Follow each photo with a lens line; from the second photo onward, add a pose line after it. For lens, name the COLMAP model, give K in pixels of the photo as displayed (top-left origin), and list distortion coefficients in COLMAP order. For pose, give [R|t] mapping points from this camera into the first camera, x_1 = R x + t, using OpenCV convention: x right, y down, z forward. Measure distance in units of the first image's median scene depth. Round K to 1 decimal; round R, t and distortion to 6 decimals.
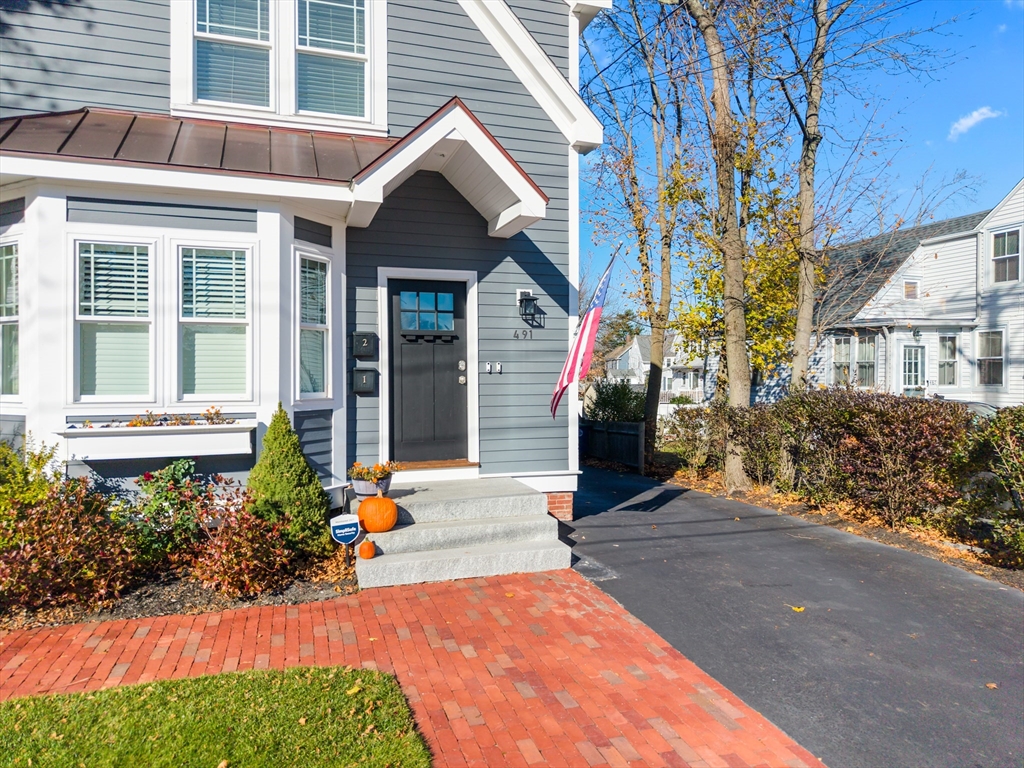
lens RADIAL K [[682.0, 0, 512.0], [0, 682.0, 384.0], [0, 0, 1]] dist [0.025245, -0.018016]
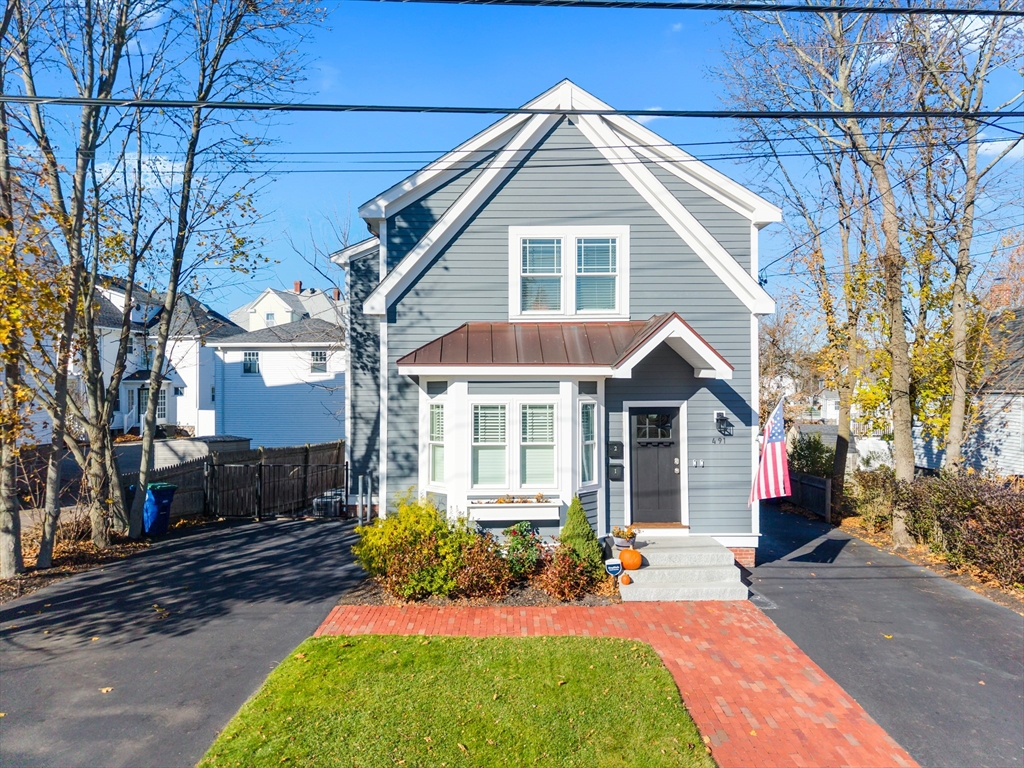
lens RADIAL K [[682.0, 0, 512.0], [0, 682.0, 384.0], [0, 0, 1]] dist [0.025245, -0.018016]
pose [[0.957597, -0.004625, -0.288072, 0.020202], [0.000382, 0.999891, -0.014785, -0.235805], [0.288109, 0.014048, 0.957494, -0.783259]]
